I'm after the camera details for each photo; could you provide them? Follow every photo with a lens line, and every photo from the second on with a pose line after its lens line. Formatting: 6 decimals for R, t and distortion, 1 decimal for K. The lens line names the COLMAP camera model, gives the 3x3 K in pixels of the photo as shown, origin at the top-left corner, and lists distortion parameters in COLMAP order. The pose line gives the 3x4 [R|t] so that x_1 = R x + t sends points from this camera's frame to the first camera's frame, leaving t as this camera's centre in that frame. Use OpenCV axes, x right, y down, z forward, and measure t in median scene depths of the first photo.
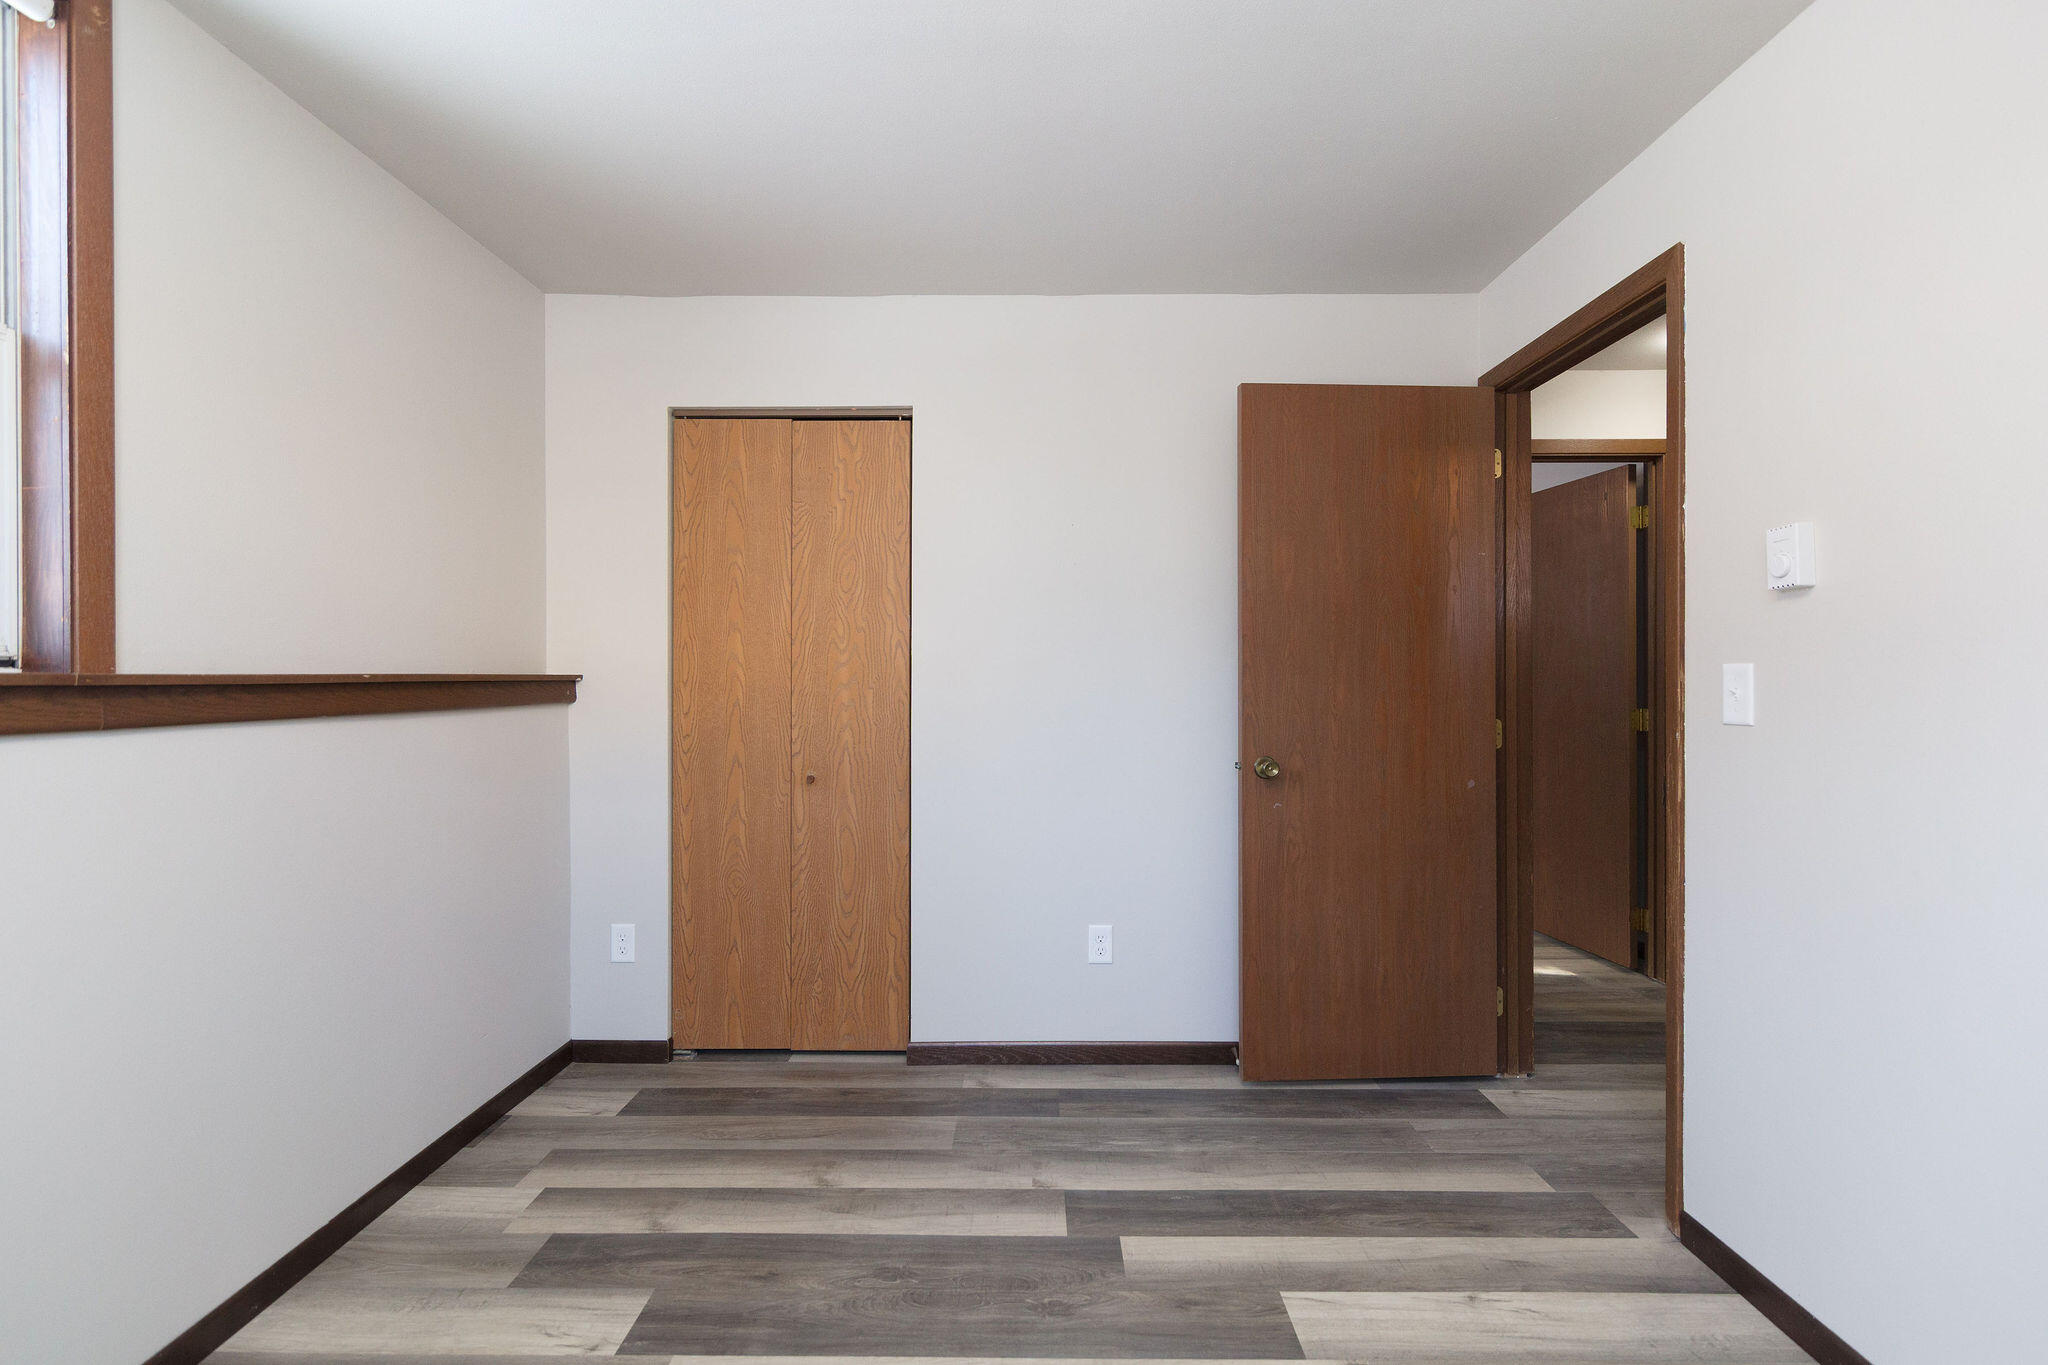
lens RADIAL K [[945.6, 0, 1027.7], [0, 945.6, 682.3], [0, 0, 1]] dist [-0.000625, 0.000320]
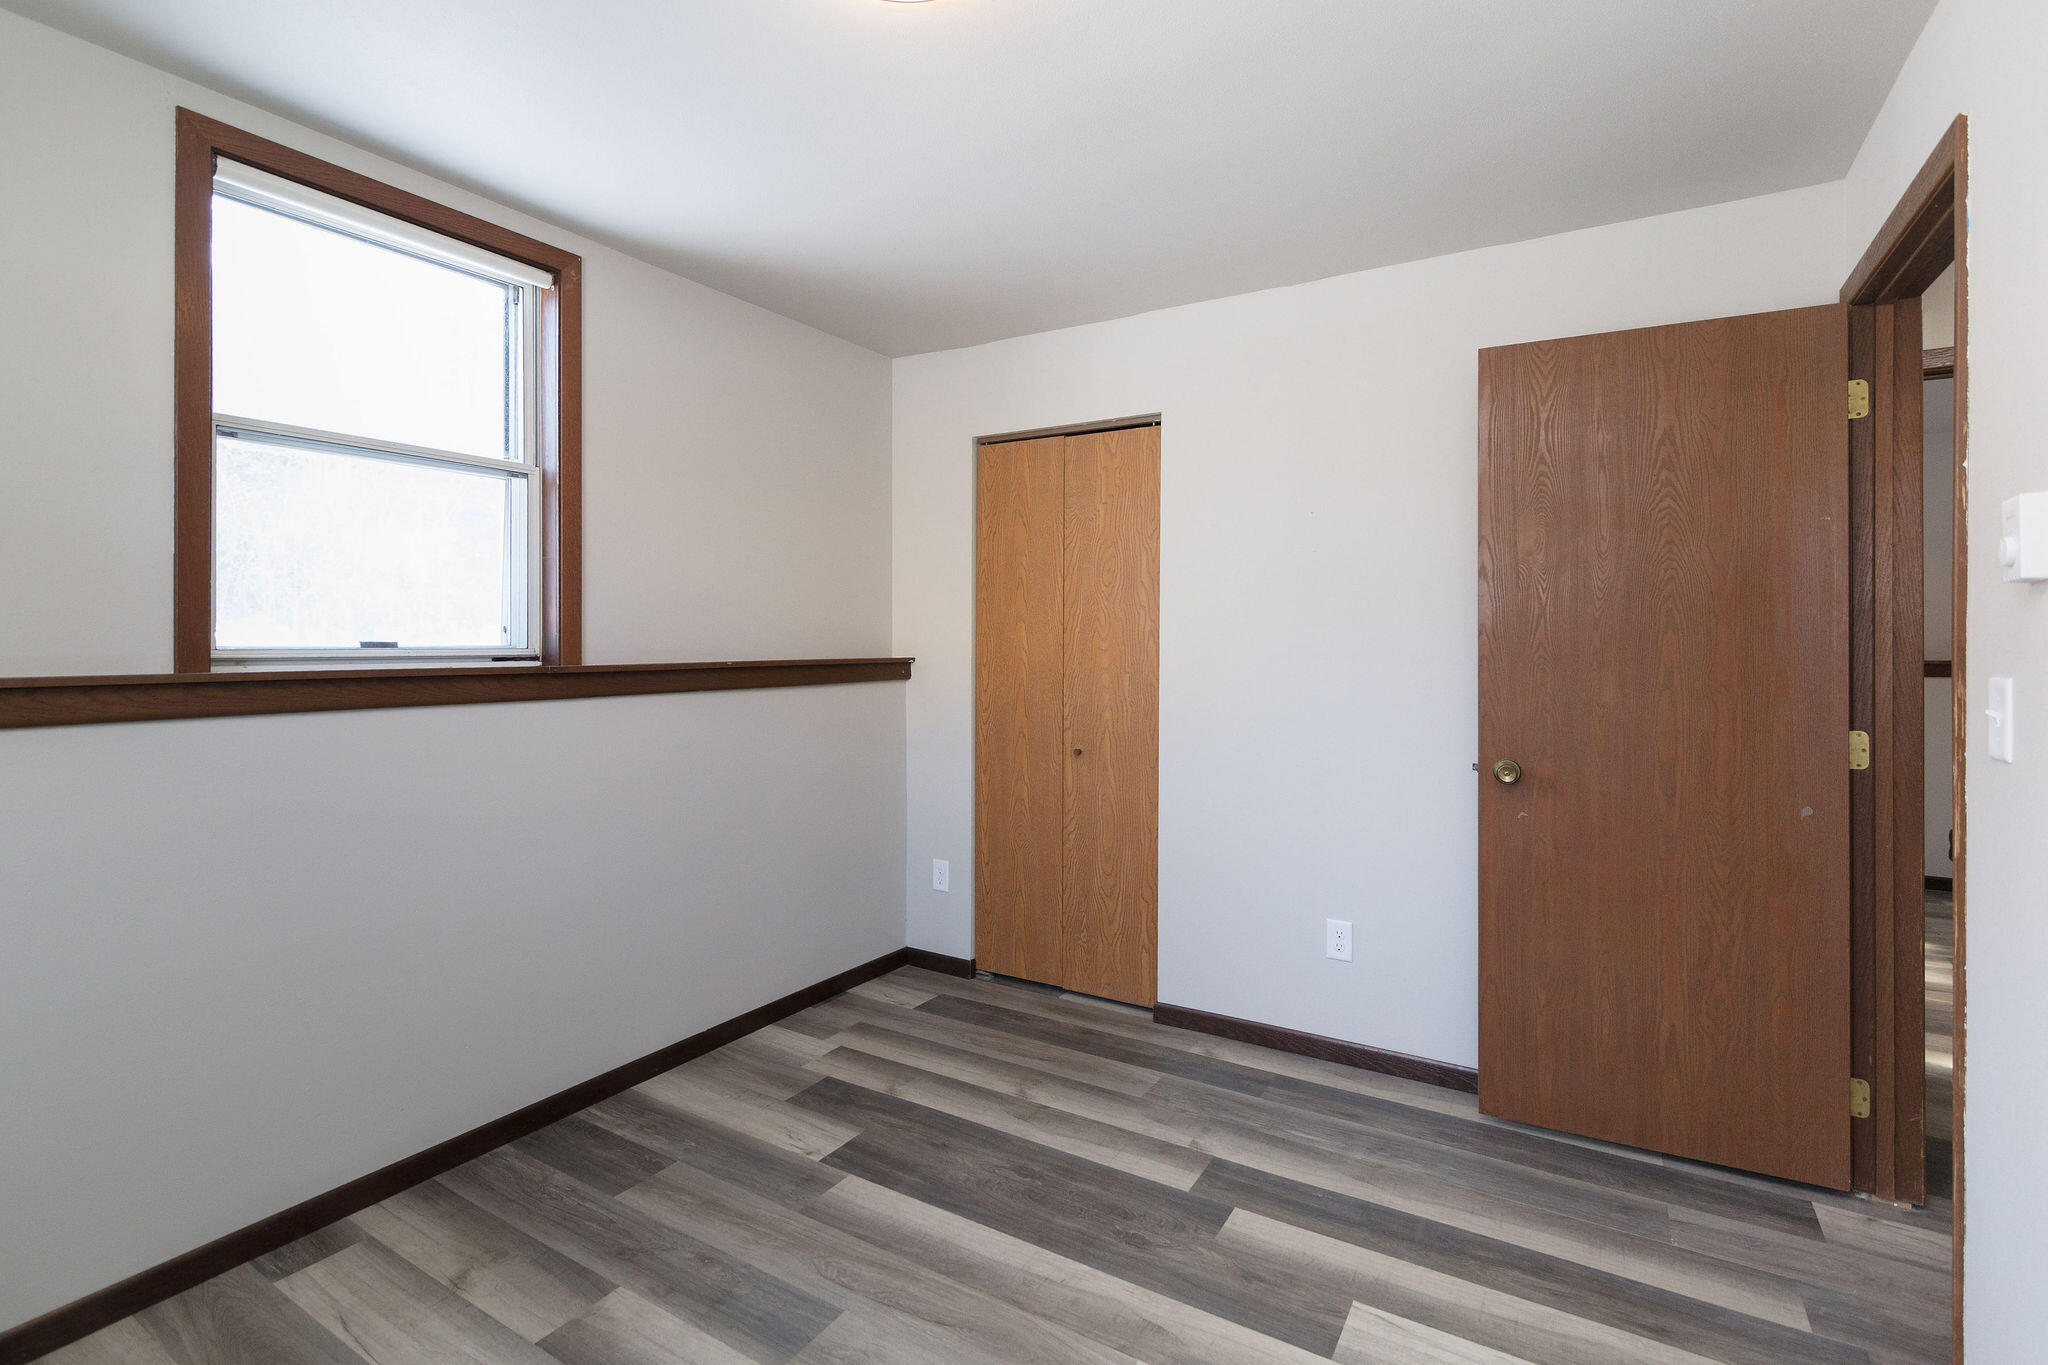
lens RADIAL K [[945.6, 0, 962.1], [0, 945.6, 648.6], [0, 0, 1]] dist [-0.000625, 0.000320]
pose [[0.849290, 0.005332, -0.527900, 0.287358], [-0.006075, 0.999981, 0.000327, -0.023947], [0.527892, 0.002929, 0.849306, -0.039419]]
